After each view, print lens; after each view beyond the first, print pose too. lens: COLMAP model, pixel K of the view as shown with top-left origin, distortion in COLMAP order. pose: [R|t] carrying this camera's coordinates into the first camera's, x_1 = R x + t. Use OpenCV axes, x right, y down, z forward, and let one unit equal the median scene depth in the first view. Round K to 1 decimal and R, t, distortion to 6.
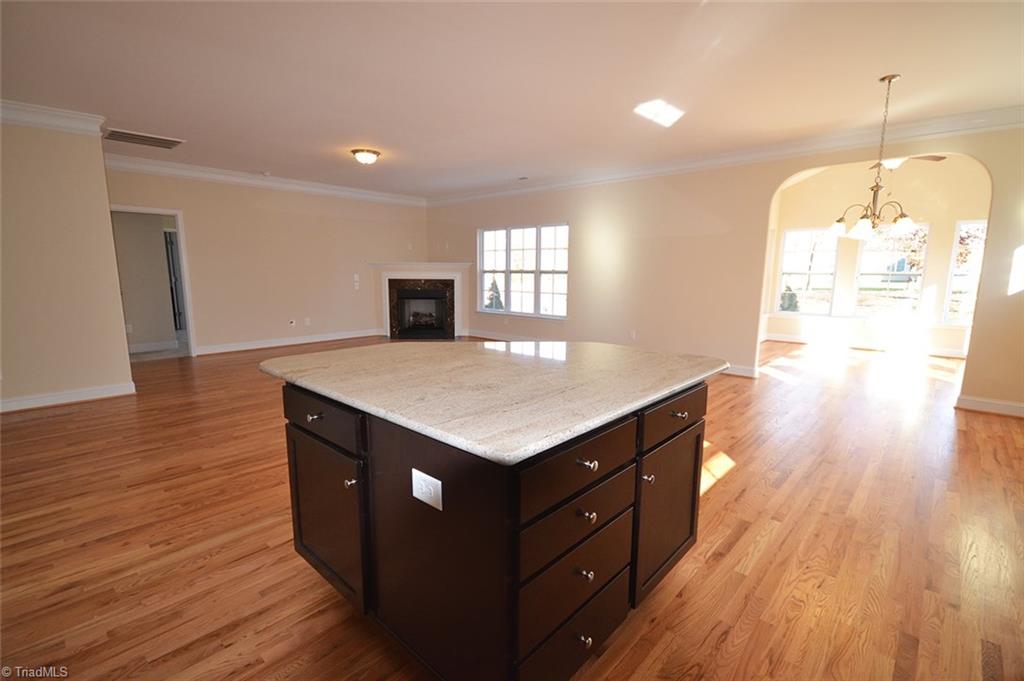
lens RADIAL K [[467.6, 0, 507.5], [0, 467.6, 346.1], [0, 0, 1]] dist [-0.000092, -0.001077]
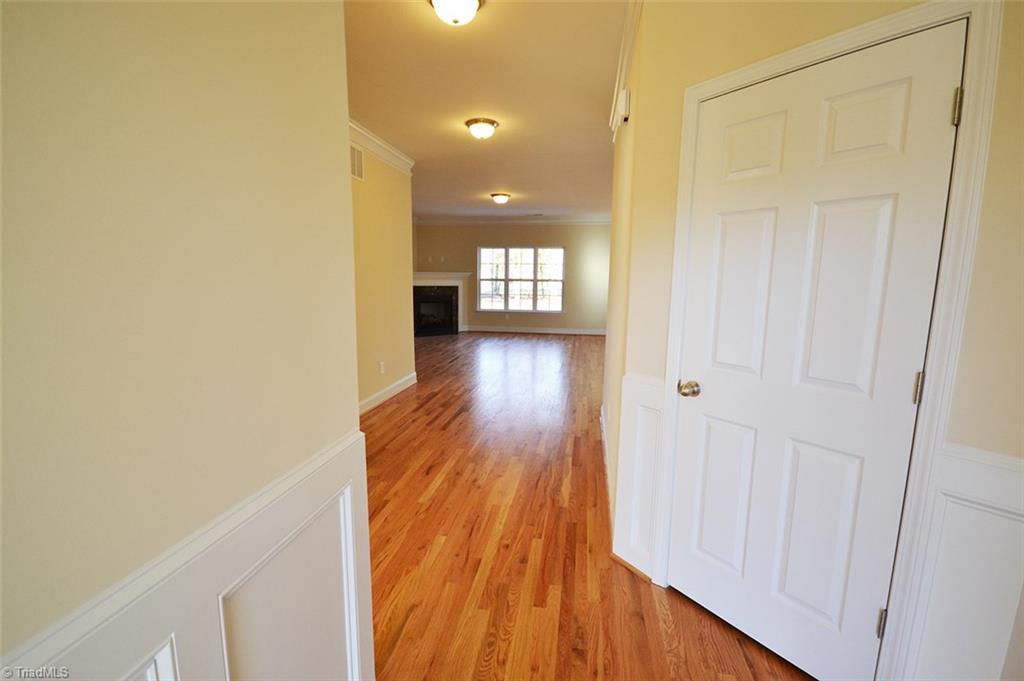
lens RADIAL K [[455.2, 0, 513.8], [0, 455.2, 339.9], [0, 0, 1]] dist [-0.001452, -0.004337]
pose [[0.829764, -0.074361, 0.553138, -2.131175], [0.084211, 0.996419, 0.007628, 0.010107], [-0.551724, 0.040251, 0.833055, -0.263758]]
